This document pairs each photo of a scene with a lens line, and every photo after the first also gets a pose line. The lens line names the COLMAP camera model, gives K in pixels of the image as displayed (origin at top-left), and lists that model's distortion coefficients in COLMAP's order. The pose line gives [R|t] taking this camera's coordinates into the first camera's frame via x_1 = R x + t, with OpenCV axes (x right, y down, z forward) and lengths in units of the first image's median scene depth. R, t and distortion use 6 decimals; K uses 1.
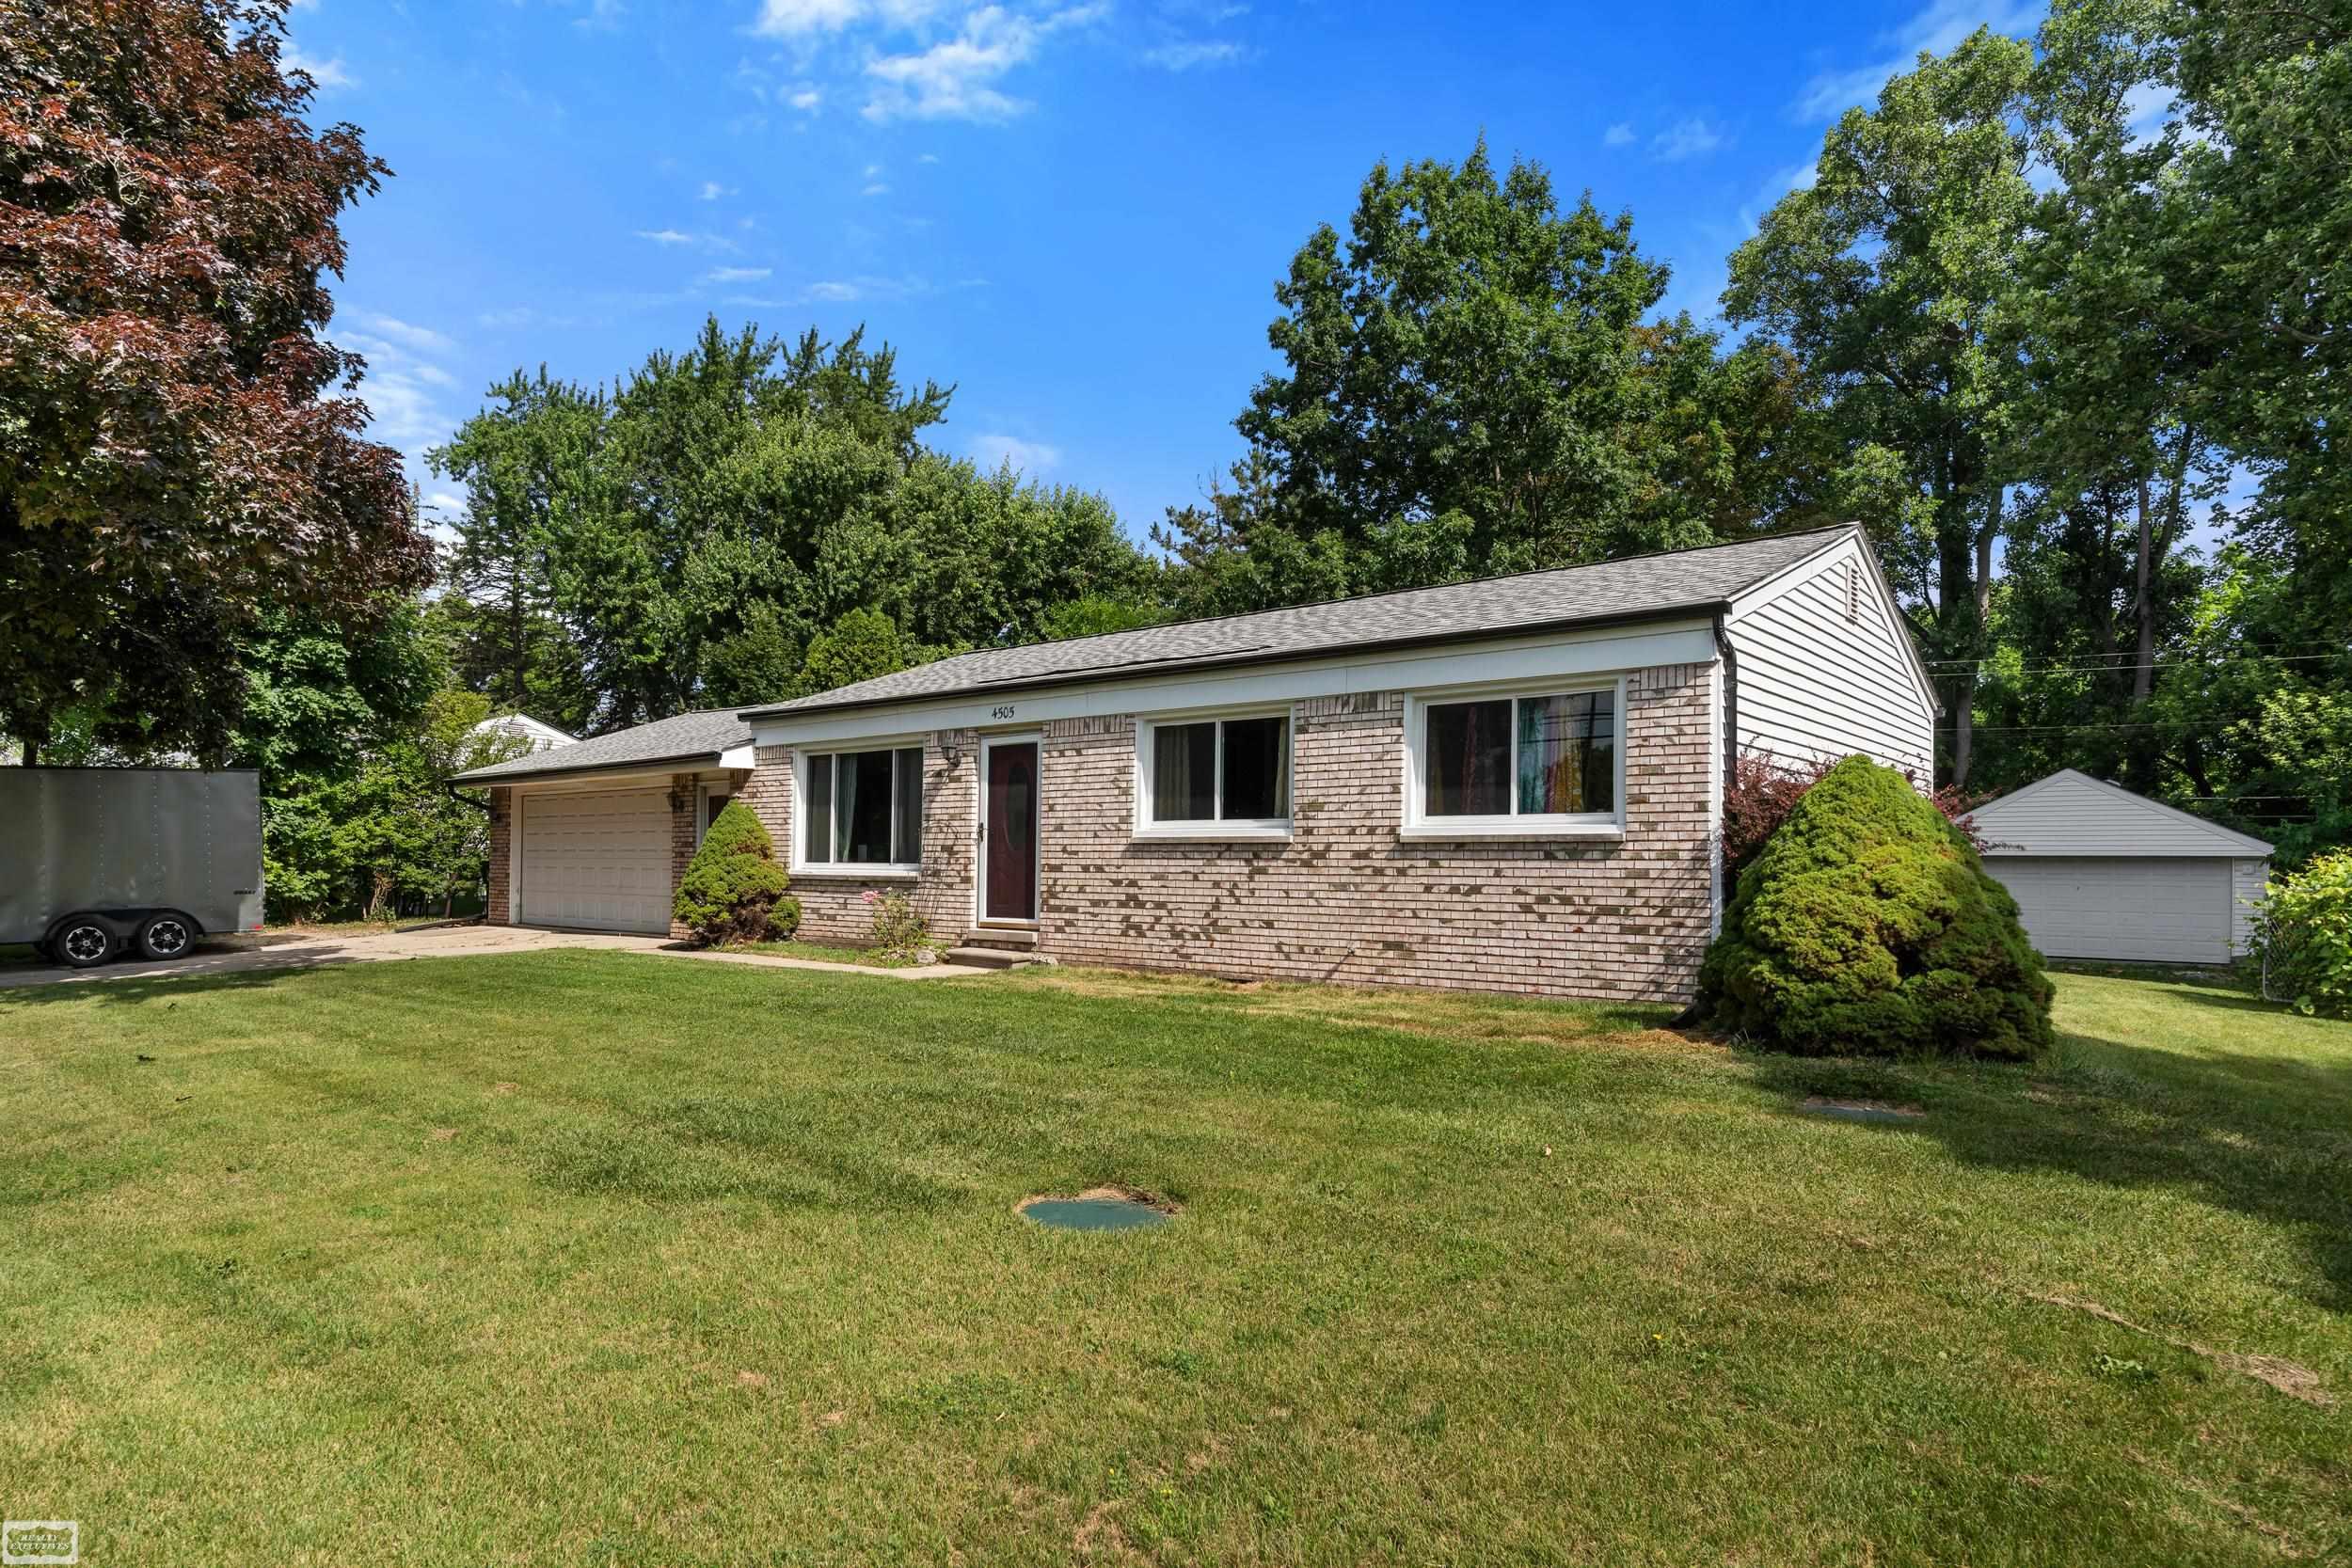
lens RADIAL K [[1346.3, 0, 1067.4], [0, 1346.3, 858.6], [0, 0, 1]] dist [-0.000742, 0.002268]
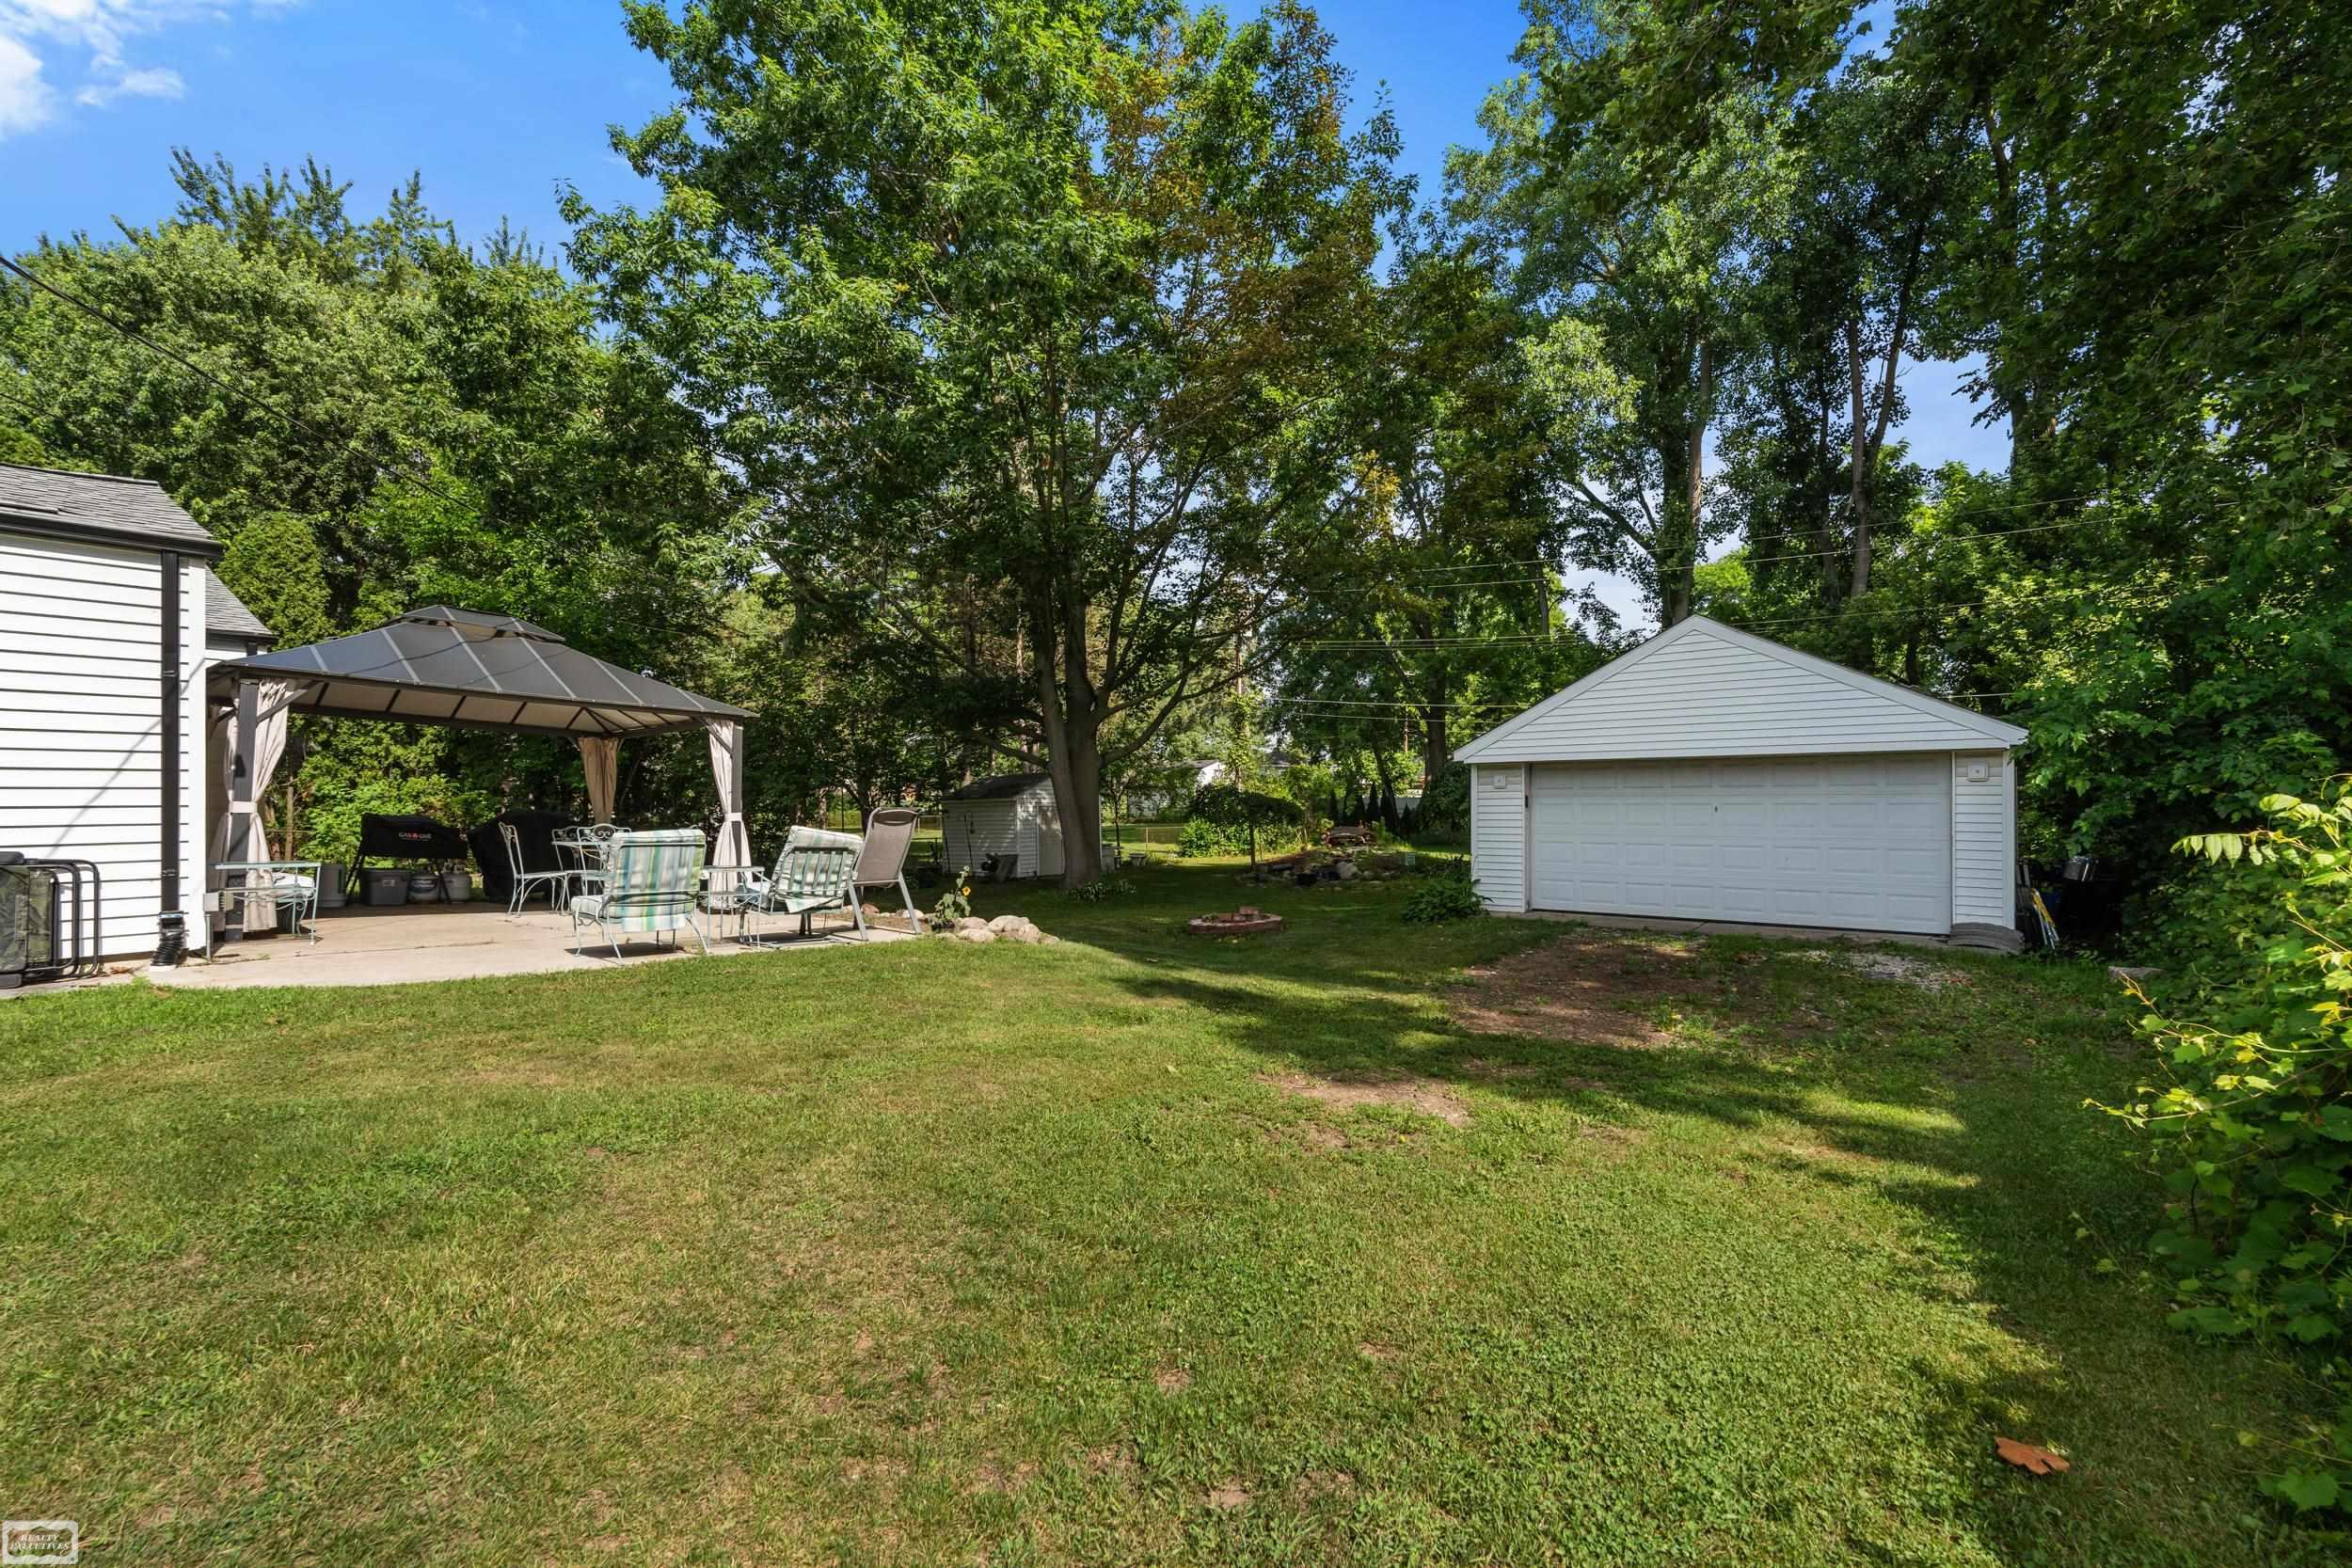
lens RADIAL K [[1028.1, 0, 1164.0], [0, 1028.1, 795.8], [0, 0, 1]] dist [-0.006181, 0.002282]
pose [[0.998273, -0.015840, 0.056567, 0.837044], [0.015677, 0.999872, 0.003328, 0.017257], [-0.056612, -0.002436, 0.998393, 0.966445]]
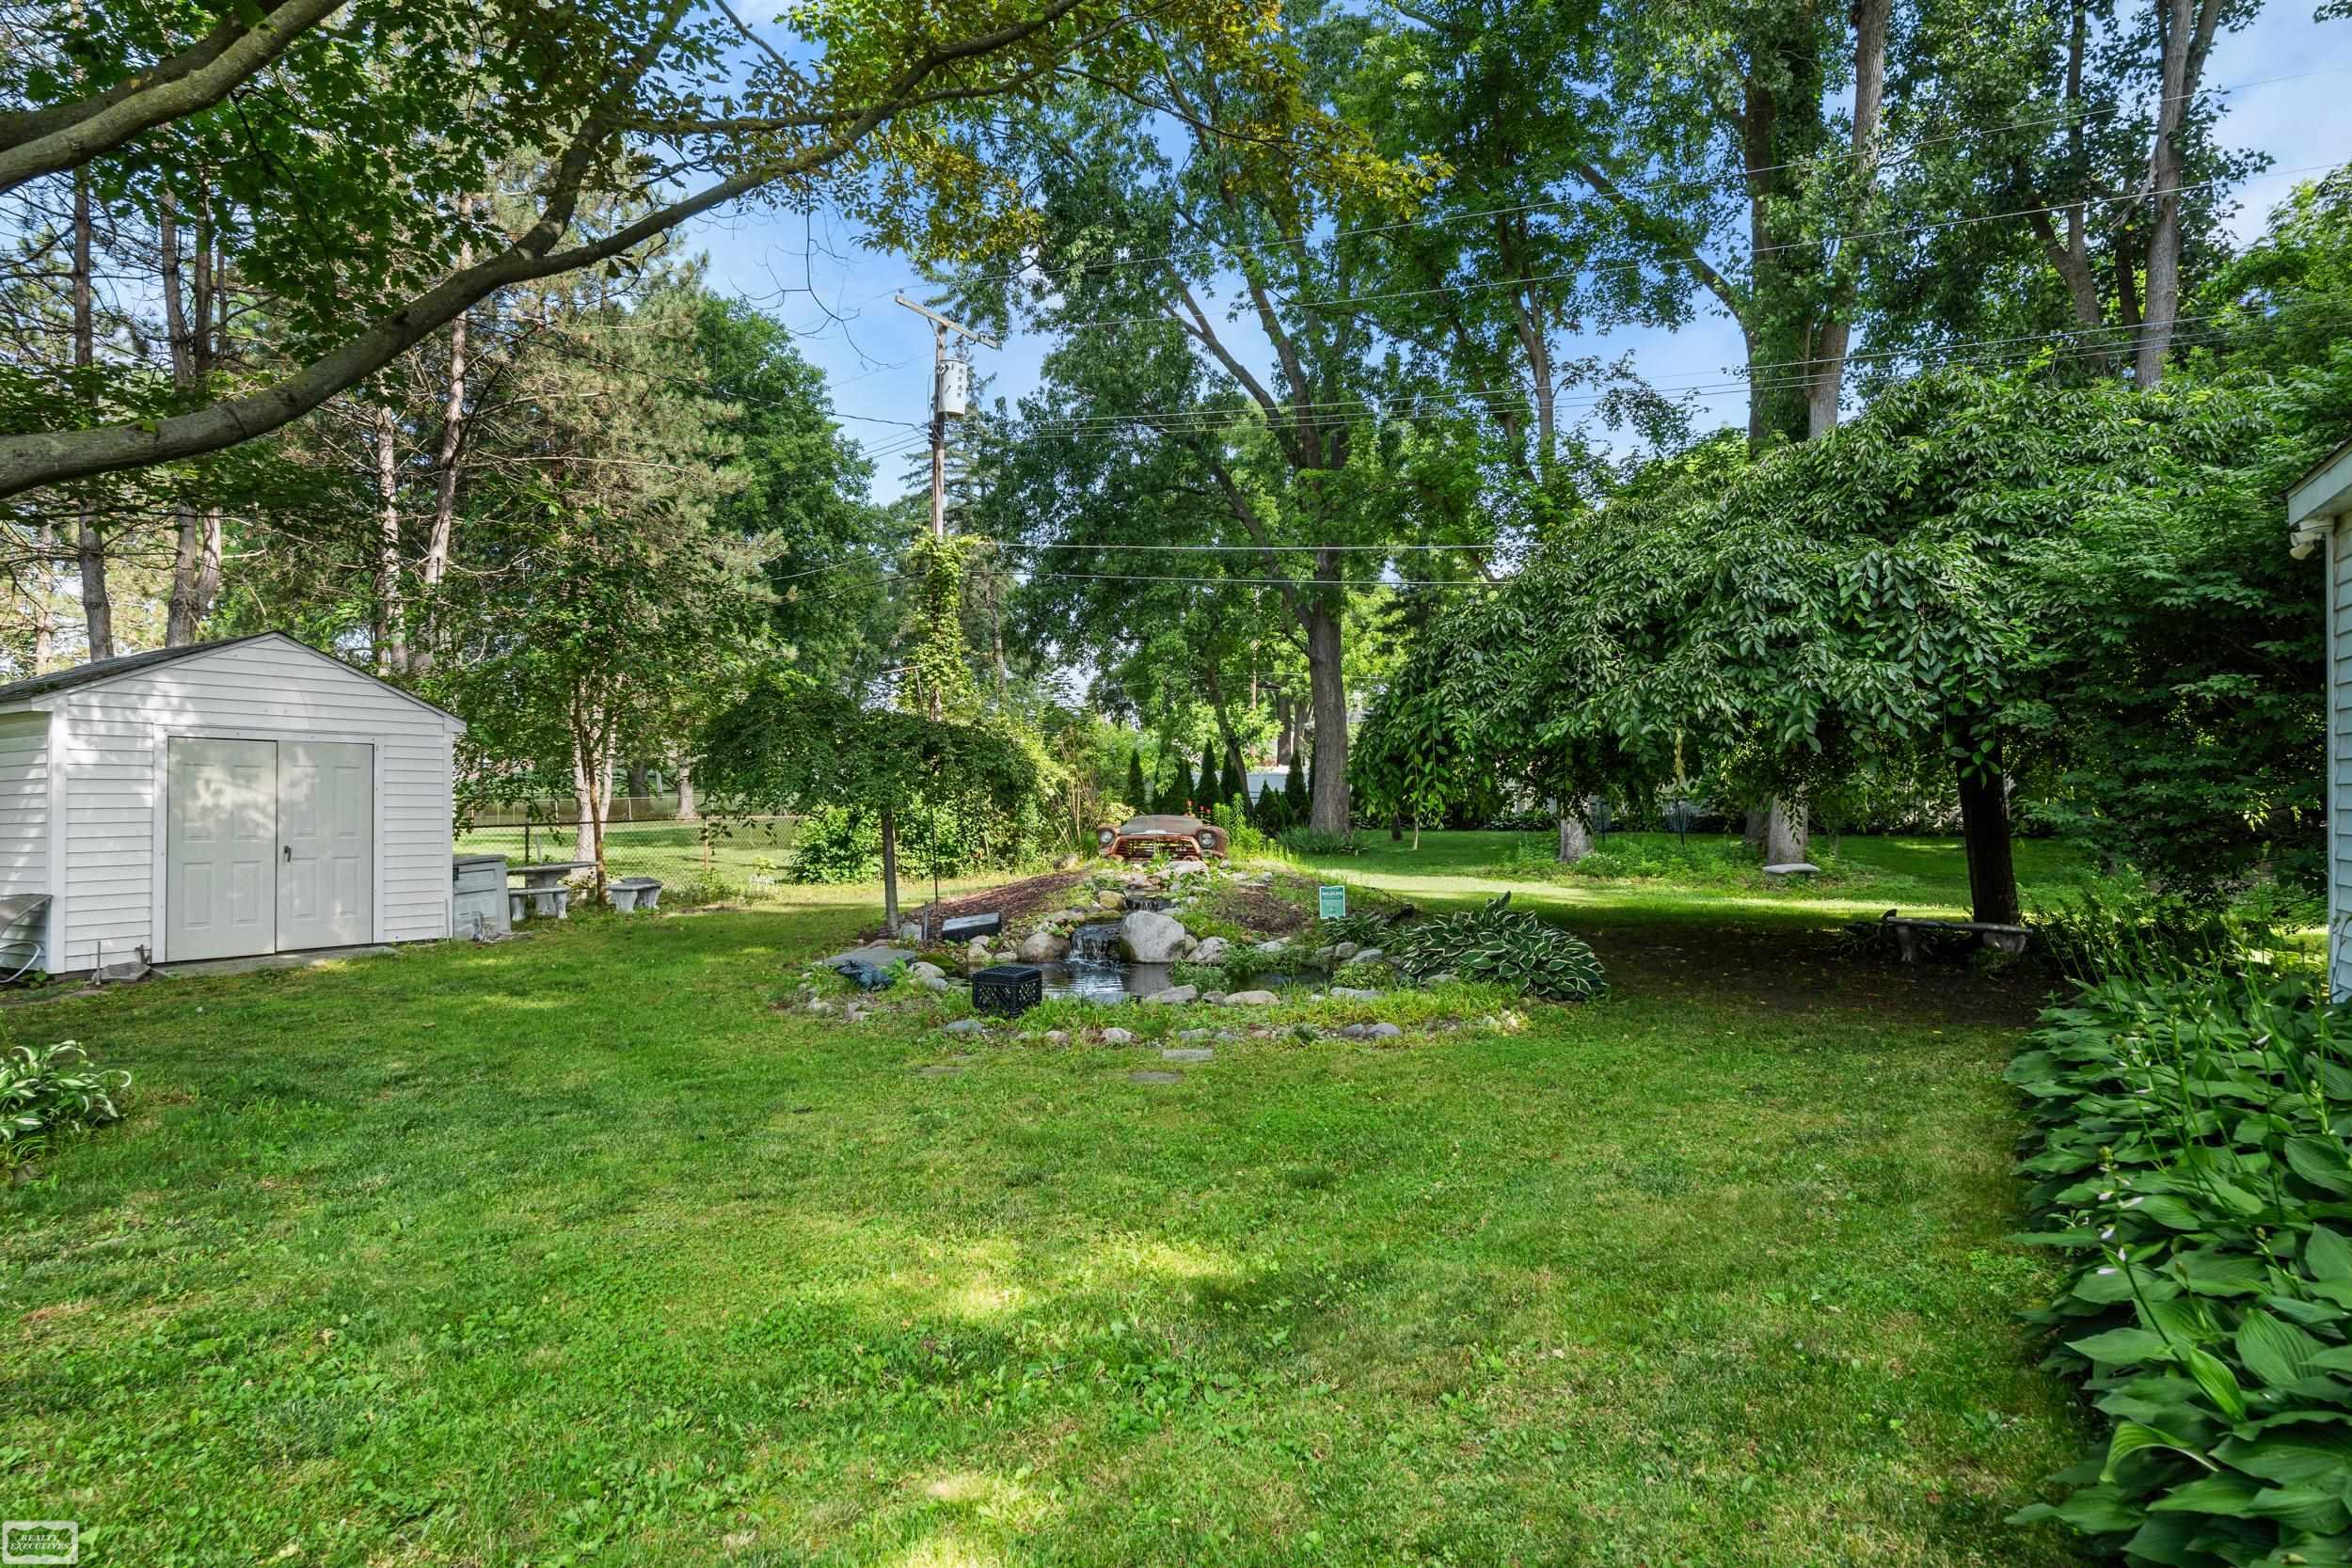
lens RADIAL K [[1316.9, 0, 1182.2], [0, 1316.9, 776.4], [0, 0, 1]] dist [-0.000902, 0.001506]
pose [[0.969494, -0.005229, 0.245059, 1.071720], [0.006260, 0.999975, -0.003428, 0.065773], [-0.245035, 0.004858, 0.969502, 1.945855]]
